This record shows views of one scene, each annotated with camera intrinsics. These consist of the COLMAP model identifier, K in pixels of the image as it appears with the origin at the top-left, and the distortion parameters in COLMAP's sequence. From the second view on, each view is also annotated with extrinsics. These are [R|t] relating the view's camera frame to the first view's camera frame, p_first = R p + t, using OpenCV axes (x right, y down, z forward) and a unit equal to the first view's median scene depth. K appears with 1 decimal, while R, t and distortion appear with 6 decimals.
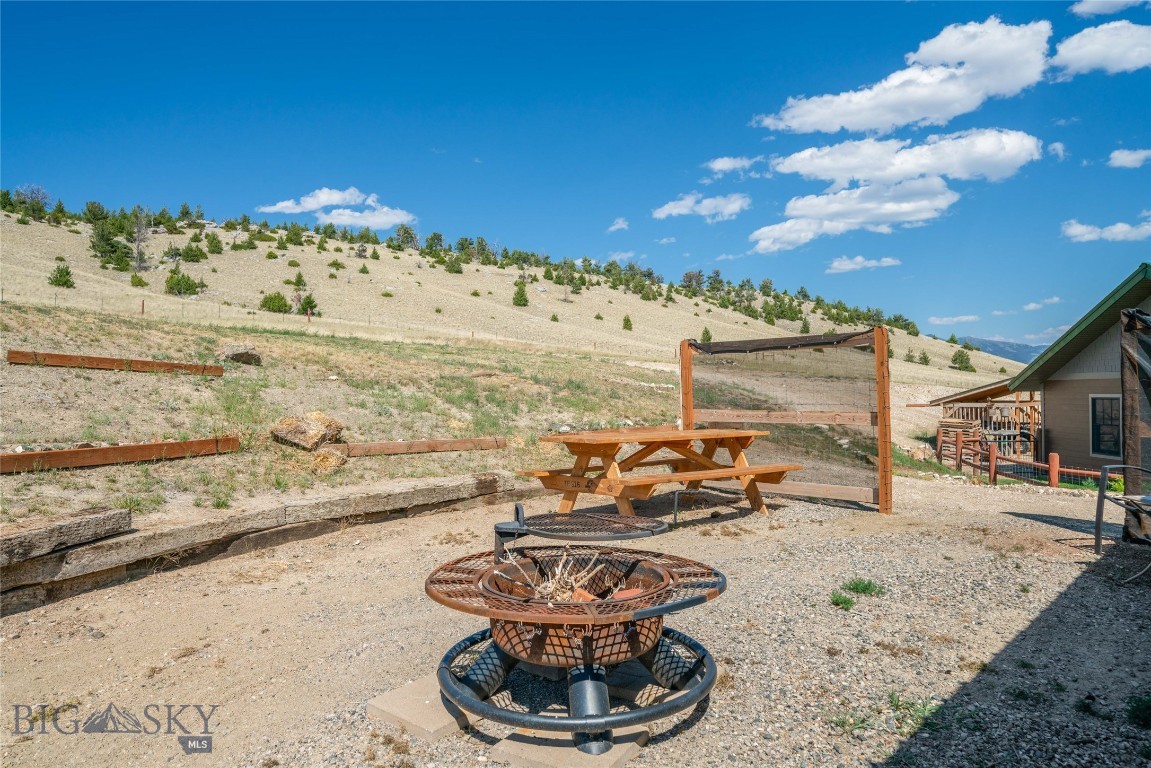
lens RADIAL K [[759.7, 0, 575.5], [0, 759.7, 384.0], [0, 0, 1]] dist [0.002201, 0.001629]
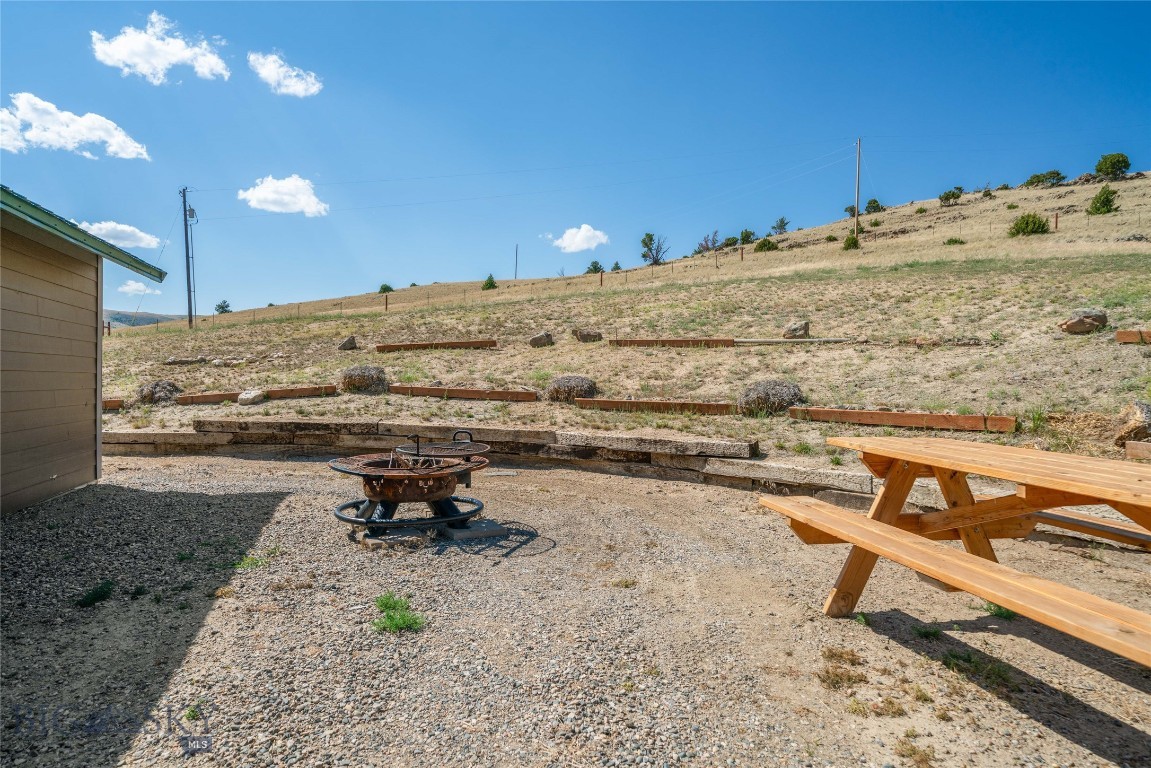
lens RADIAL K [[694.5, 0, 575.5], [0, 694.5, 384.0], [0, 0, 1]] dist [-0.001759, -0.000477]
pose [[-0.476225, 0.017649, -0.879147, 0.925476], [0.006922, 0.999843, 0.016323, 0.017909], [0.879296, 0.001688, -0.476272, 1.527668]]
